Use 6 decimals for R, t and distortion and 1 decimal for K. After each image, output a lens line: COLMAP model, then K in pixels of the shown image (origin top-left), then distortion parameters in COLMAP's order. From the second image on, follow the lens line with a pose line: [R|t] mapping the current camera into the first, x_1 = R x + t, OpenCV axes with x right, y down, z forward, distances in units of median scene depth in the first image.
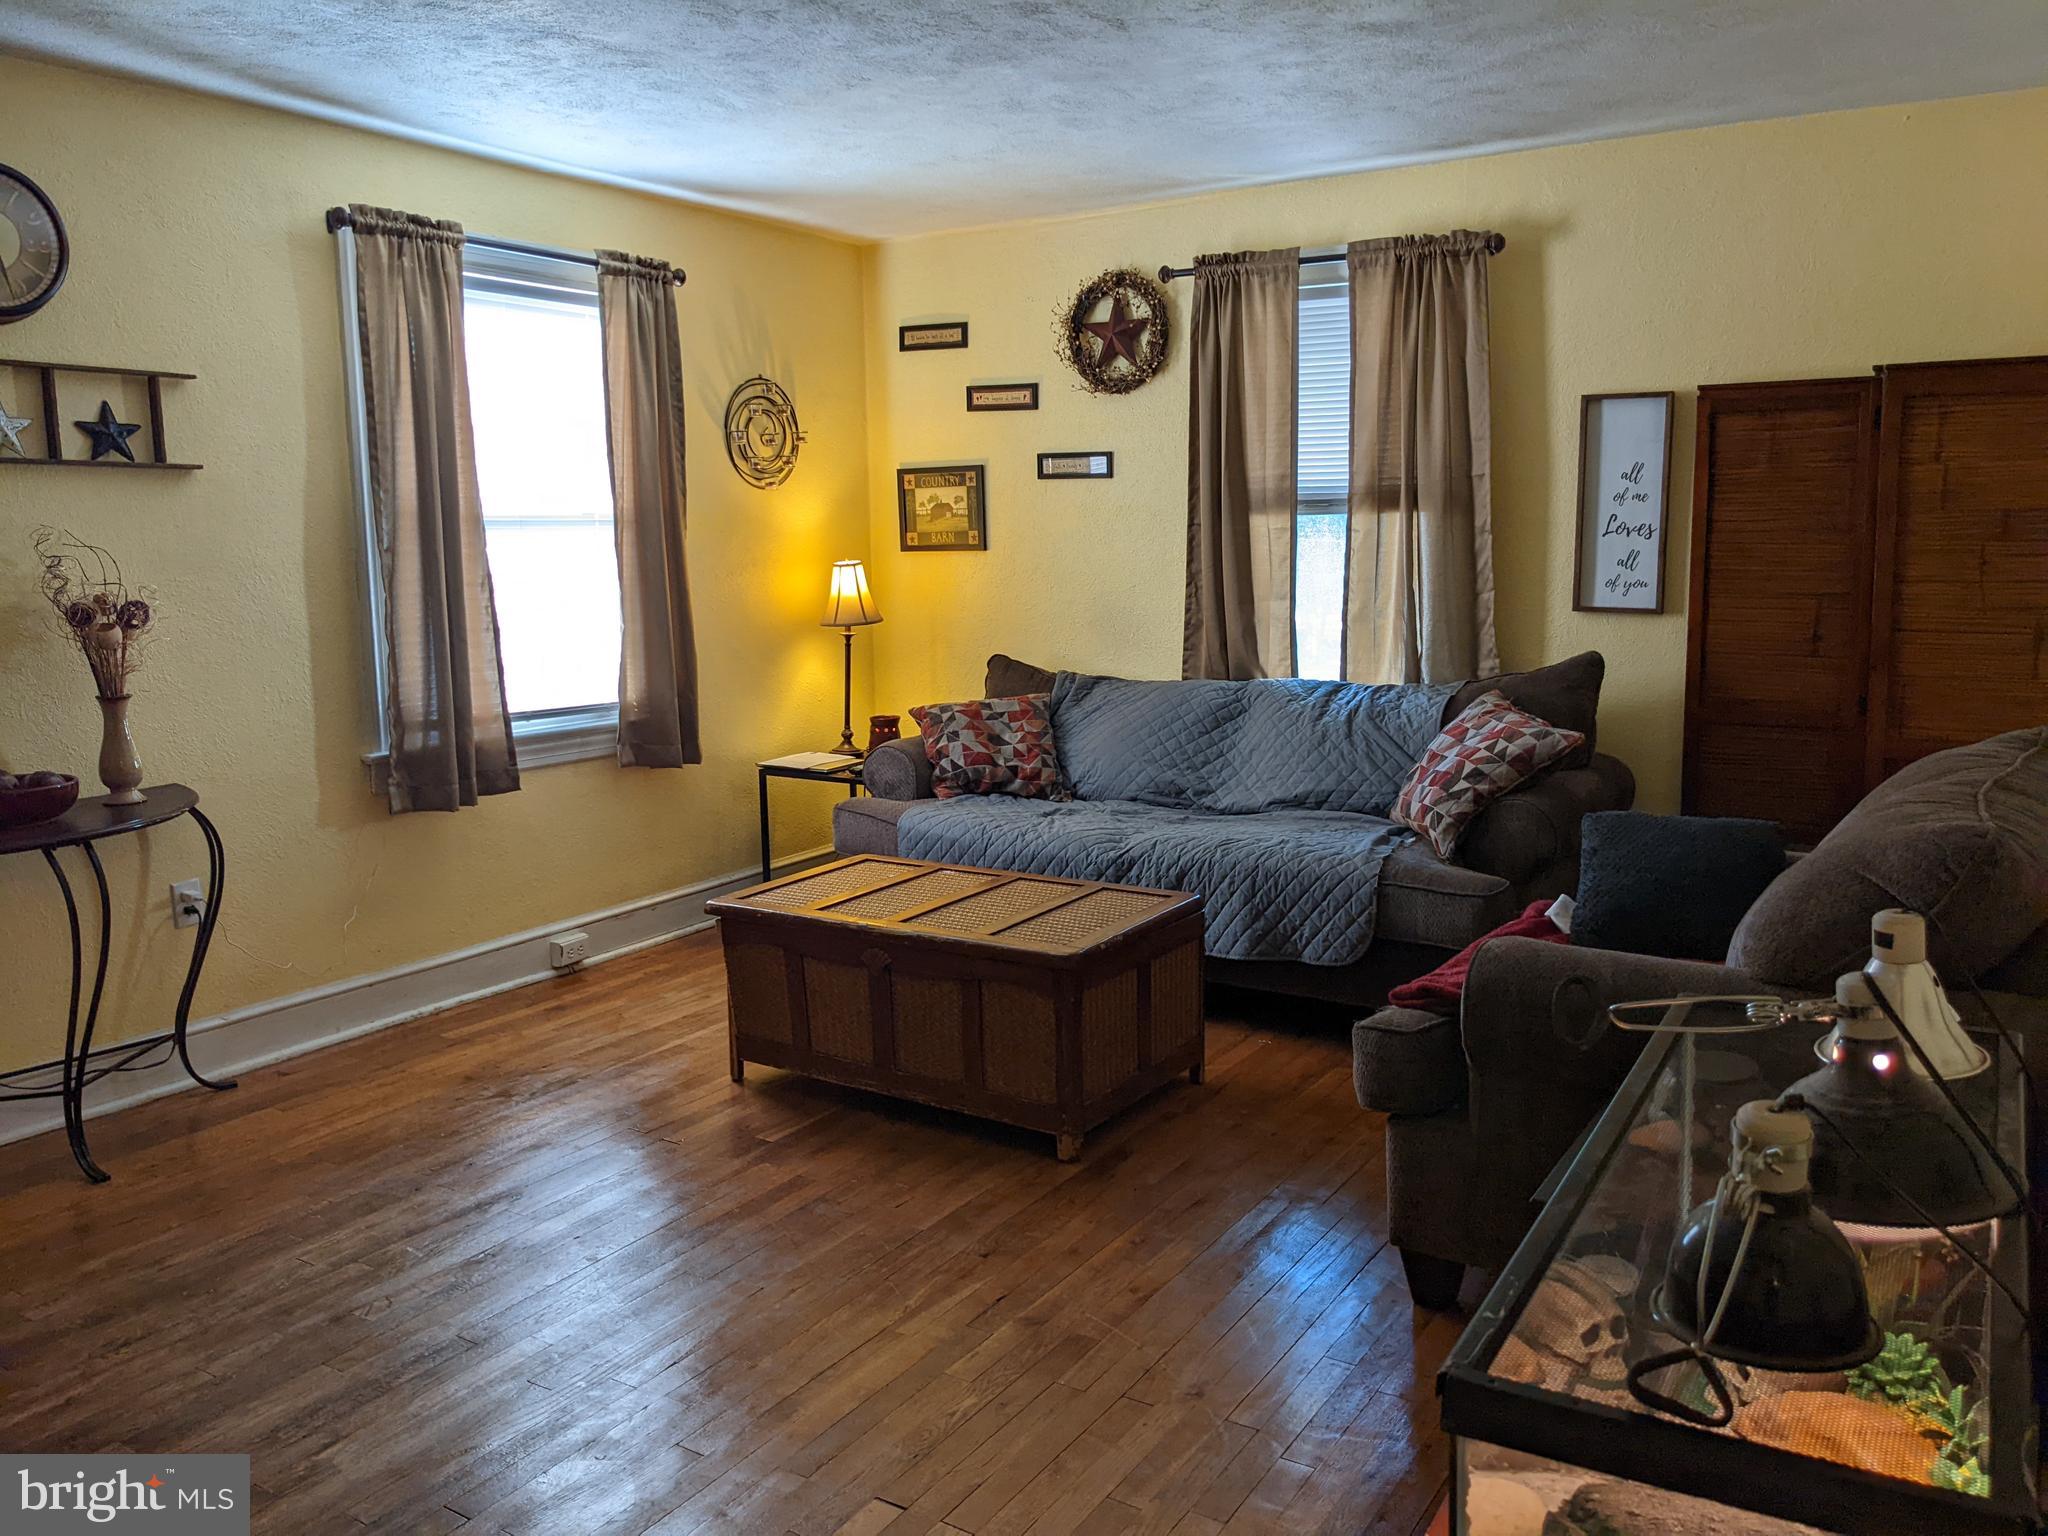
lens RADIAL K [[1656.7, 0, 1031.1], [0, 1656.7, 766.2], [0, 0, 1]] dist [0.067101, -0.102296]
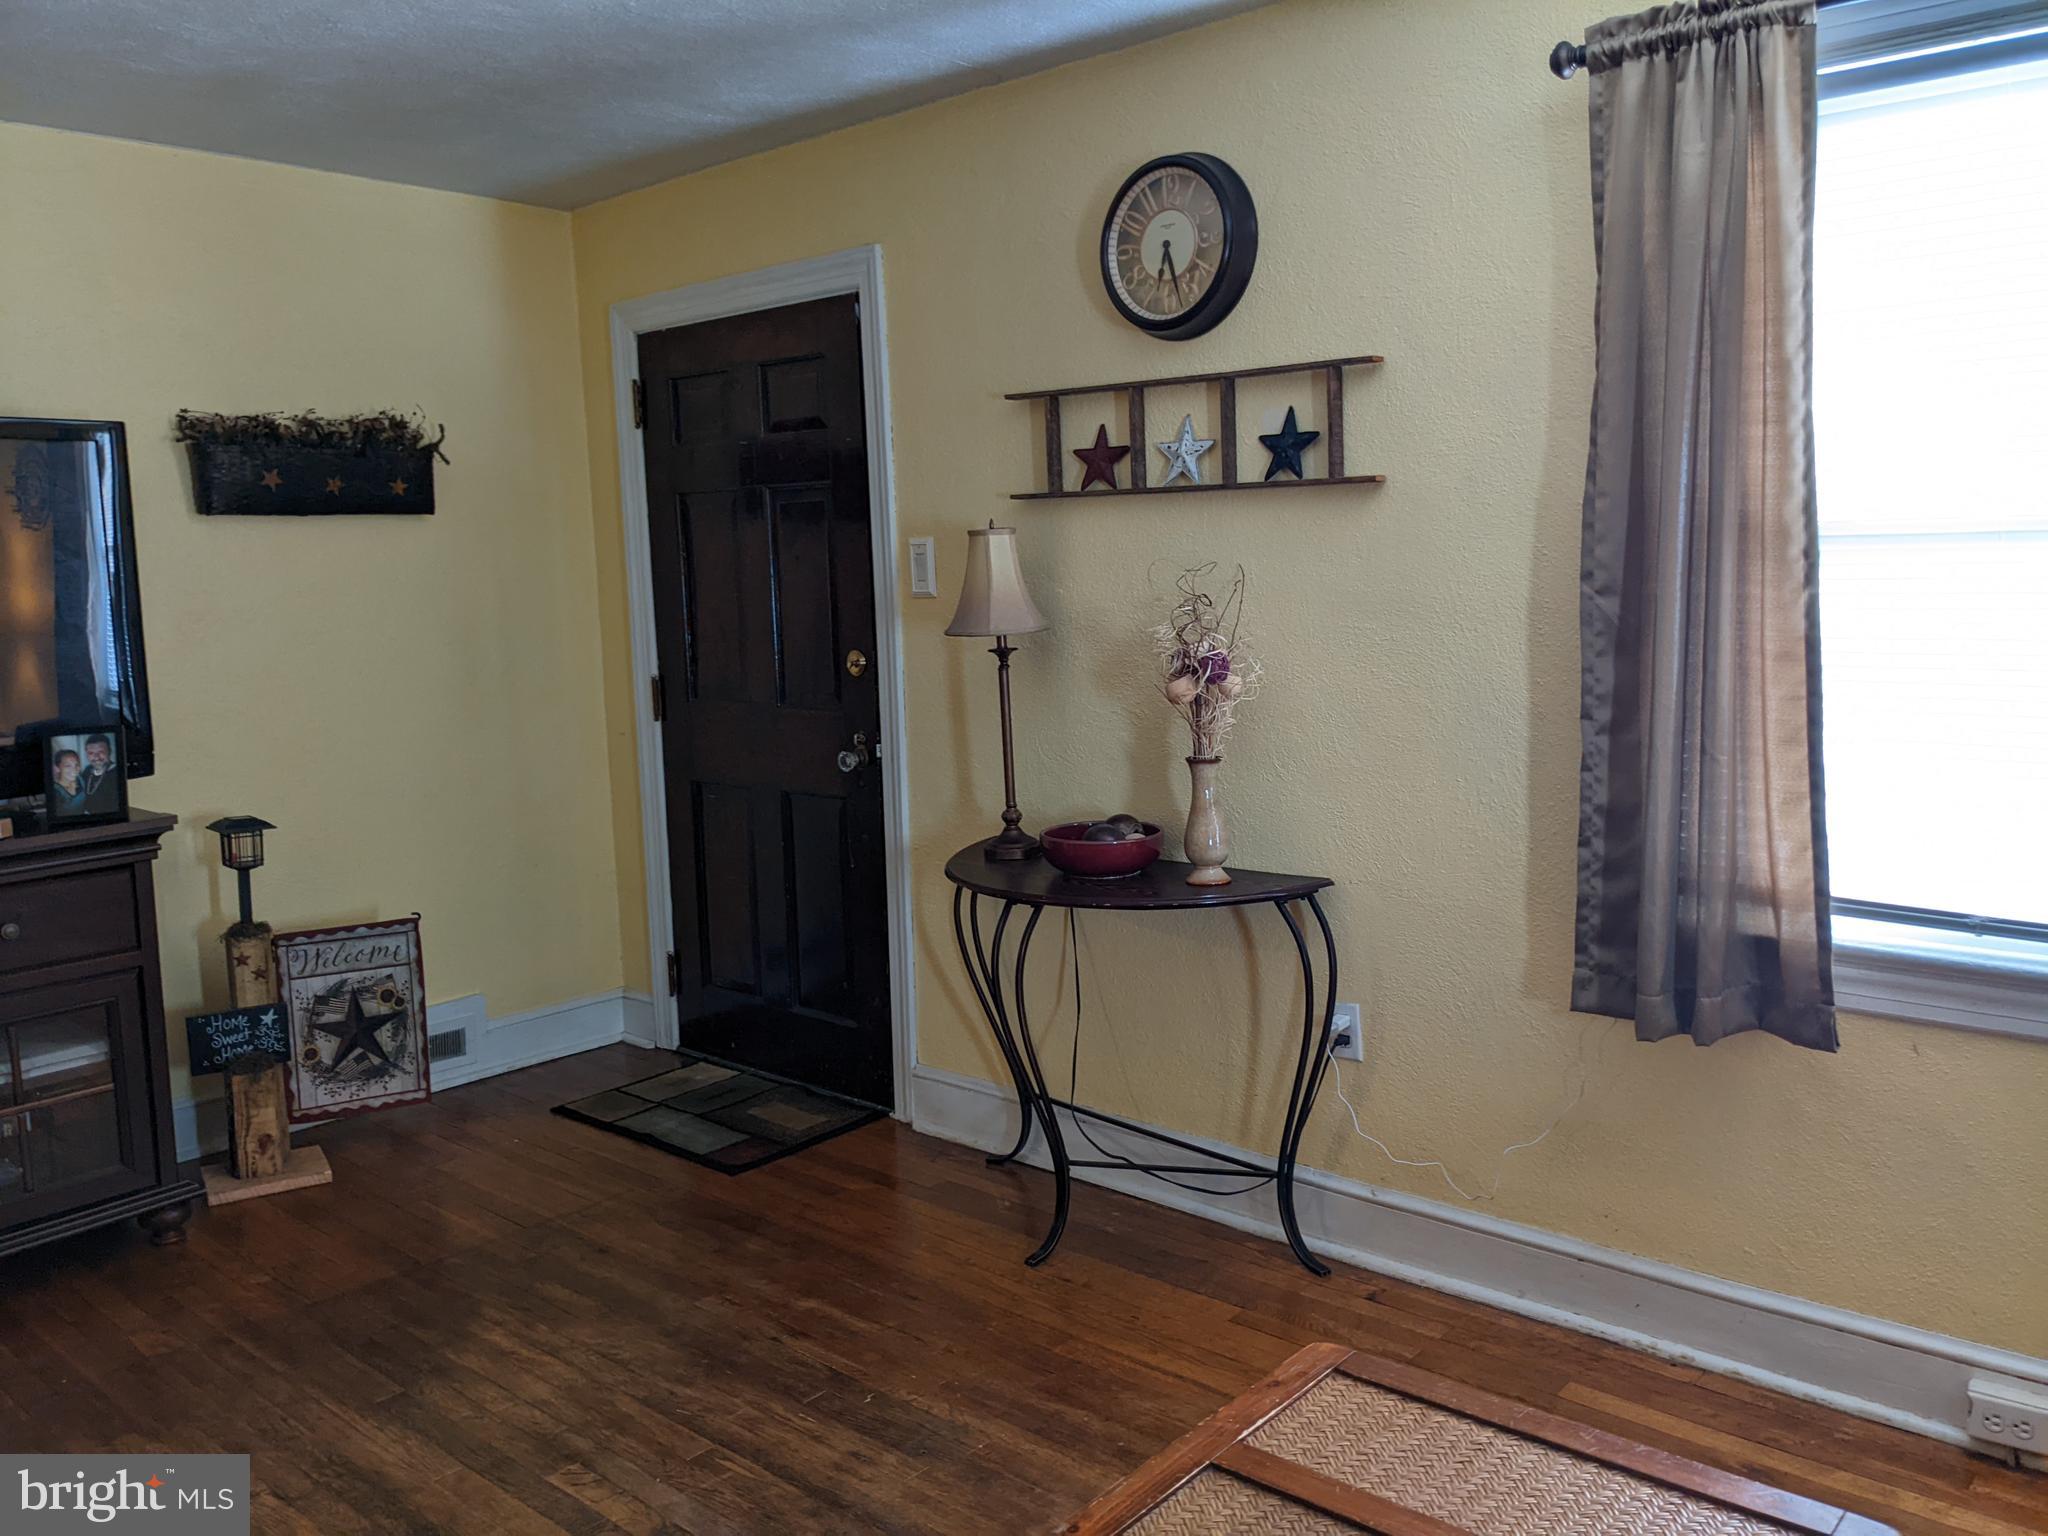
lens RADIAL K [[1656.7, 0, 1097.8], [0, 1656.7, 752.1], [0, 0, 1]] dist [0.067101, -0.102296]
pose [[-0.169904, 0.123917, -0.977639, 0.280366], [-0.110468, 0.983415, 0.143847, -0.154028], [0.979249, 0.132438, -0.153397, 1.029254]]
